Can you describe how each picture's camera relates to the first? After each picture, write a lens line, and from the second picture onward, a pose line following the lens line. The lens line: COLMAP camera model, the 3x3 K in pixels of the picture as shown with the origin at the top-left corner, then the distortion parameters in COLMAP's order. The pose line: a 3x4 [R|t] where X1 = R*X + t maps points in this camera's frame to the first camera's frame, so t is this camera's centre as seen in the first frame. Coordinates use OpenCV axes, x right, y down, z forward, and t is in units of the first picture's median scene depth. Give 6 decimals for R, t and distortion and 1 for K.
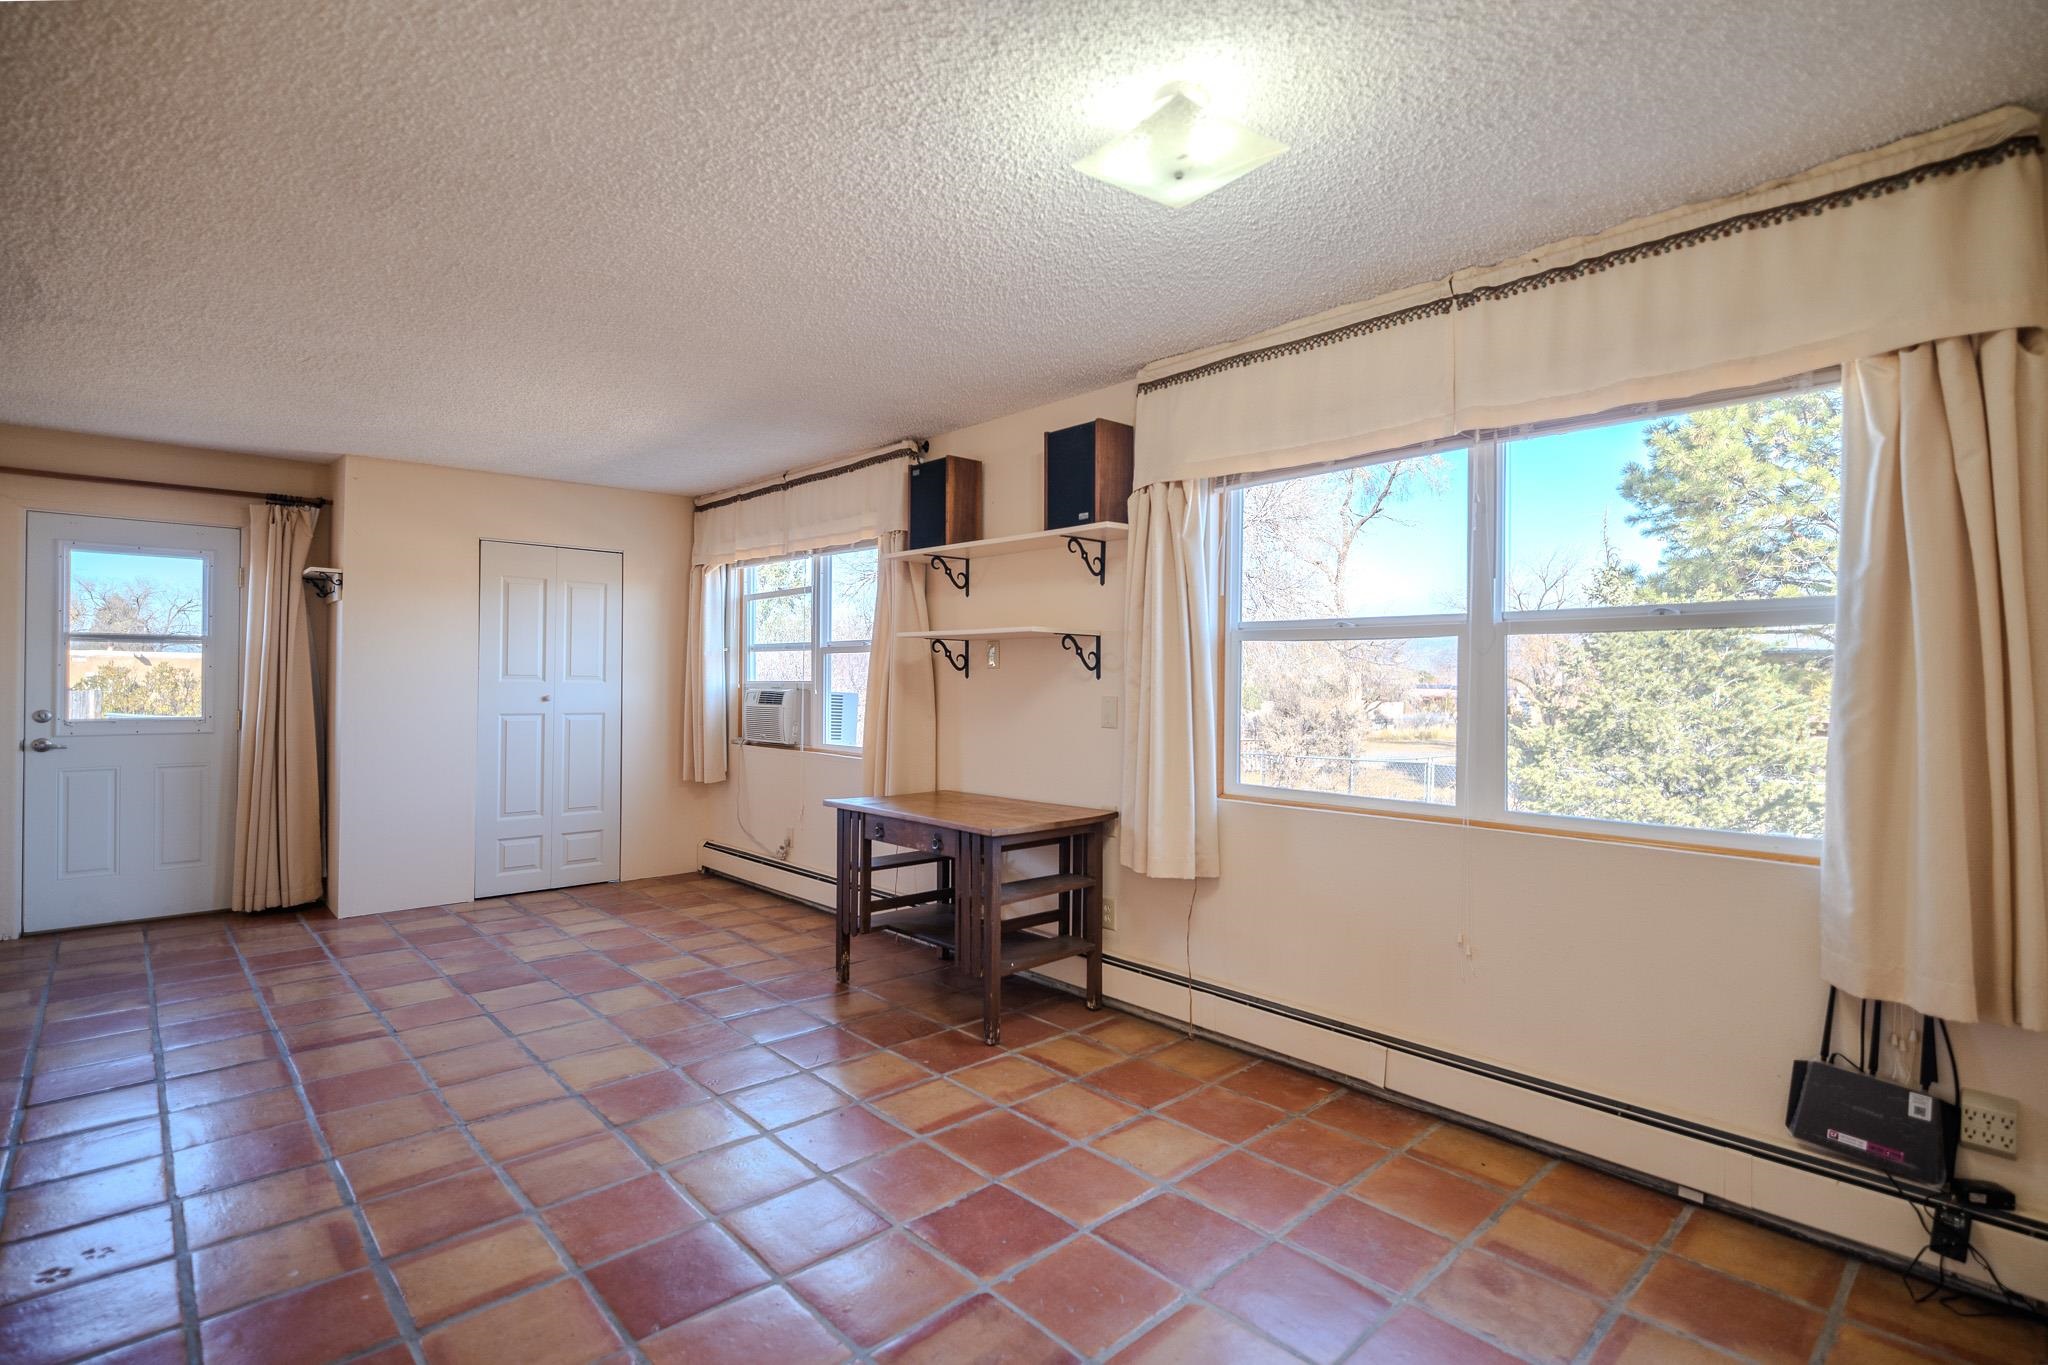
lens RADIAL K [[956.2, 0, 1028.5], [0, 956.2, 686.7], [0, 0, 1]] dist [-0.006264, -0.003354]
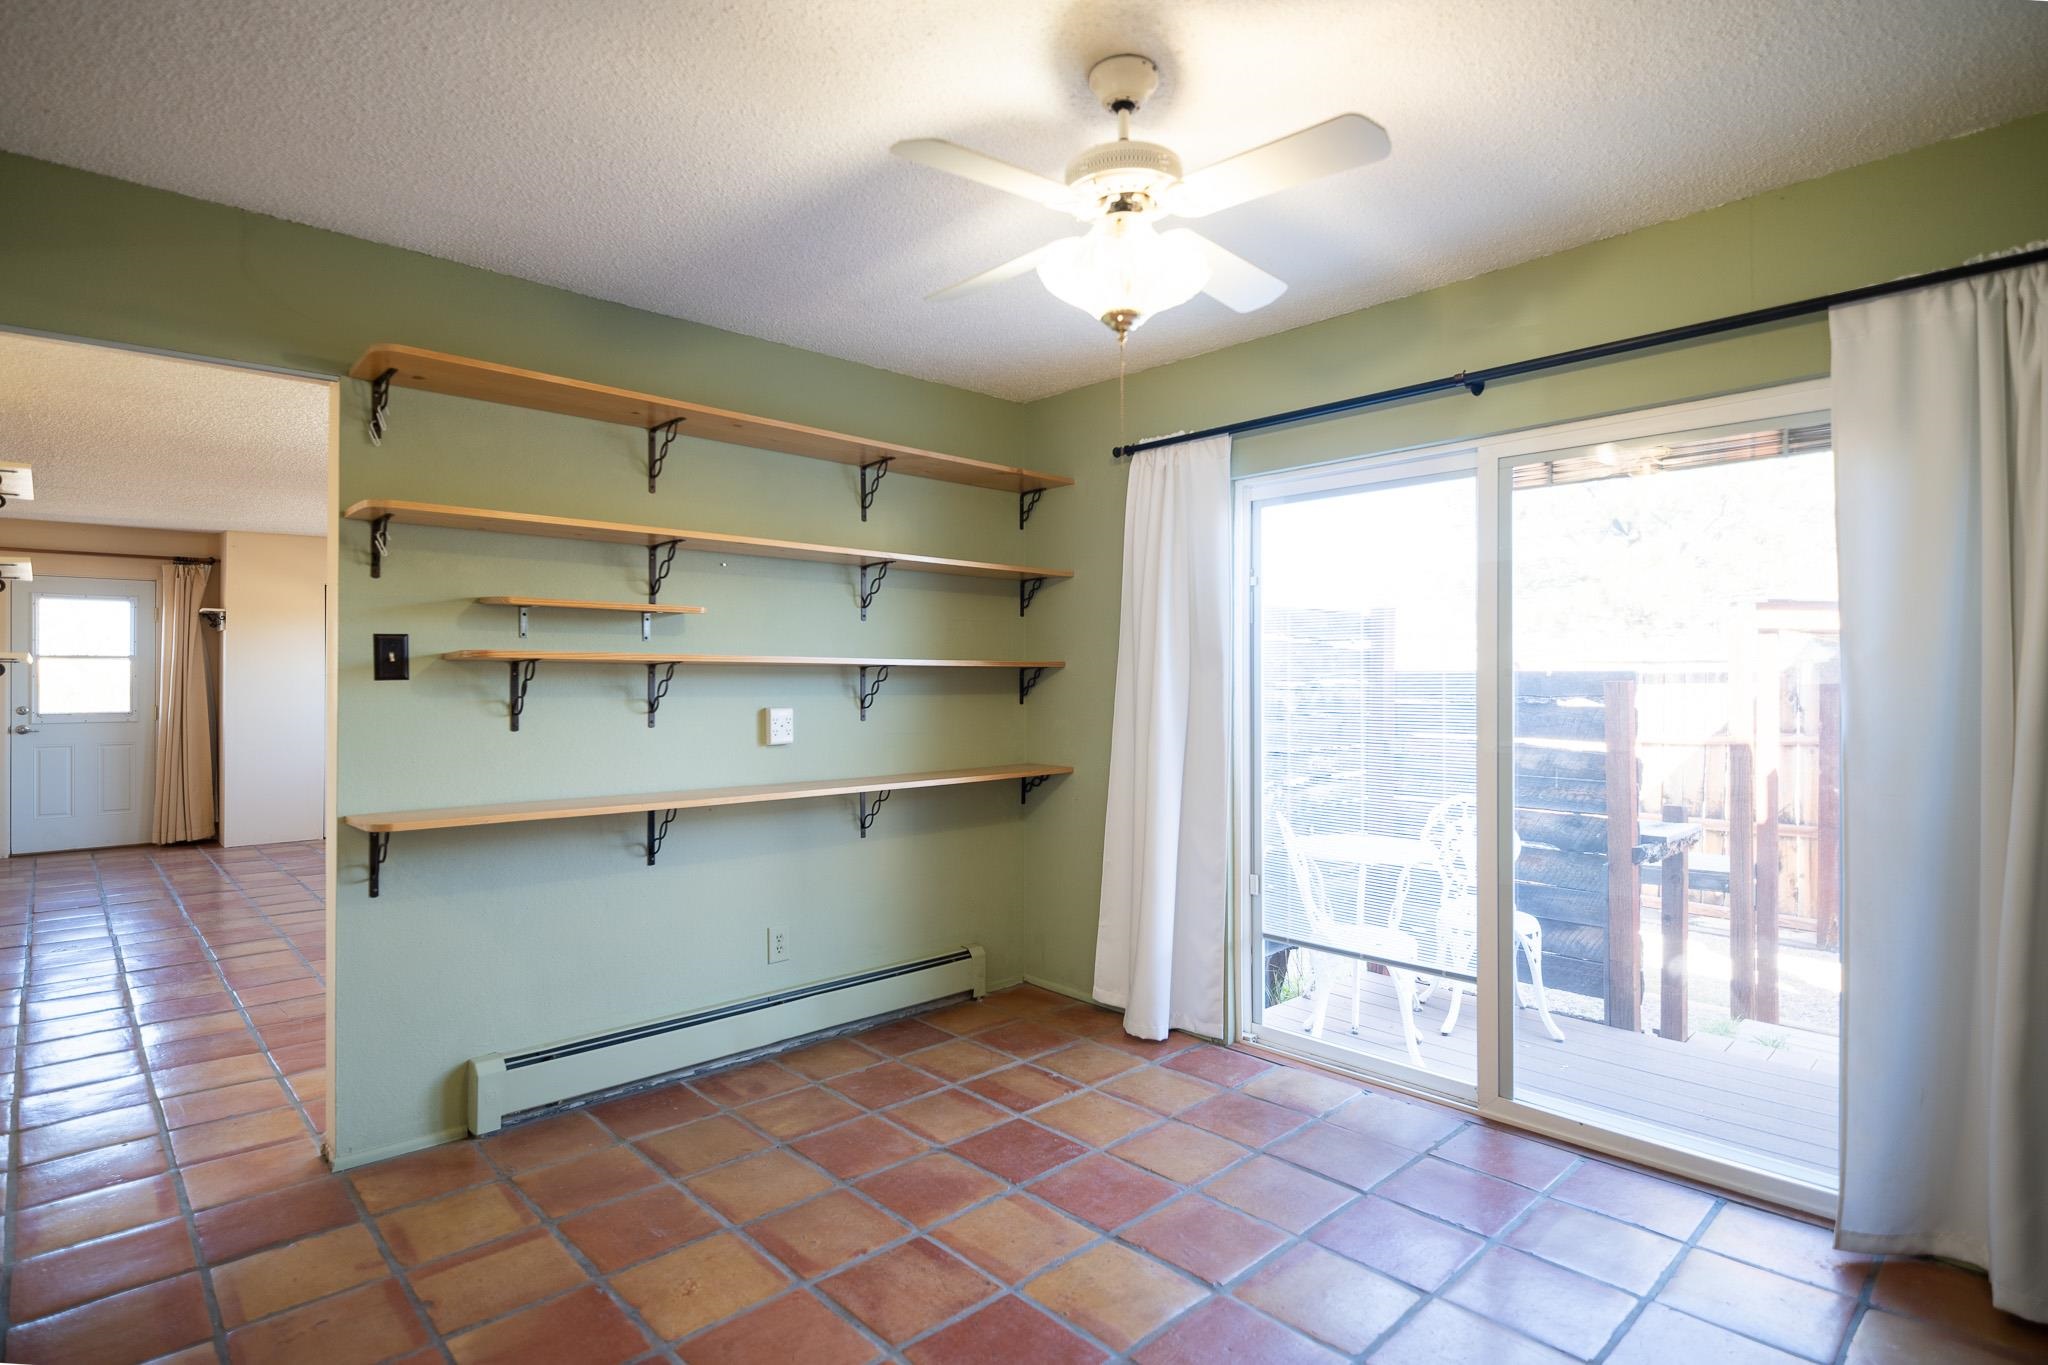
lens RADIAL K [[1034.5, 0, 1020.5], [0, 1034.5, 678.0], [0, 0, 1]] dist [-0.004805, 0.000130]
pose [[0.999982, -0.004044, -0.004534, 0.501901], [0.004056, 0.999988, 0.002774, -0.017030], [0.004522, -0.002792, 0.999986, -0.573758]]
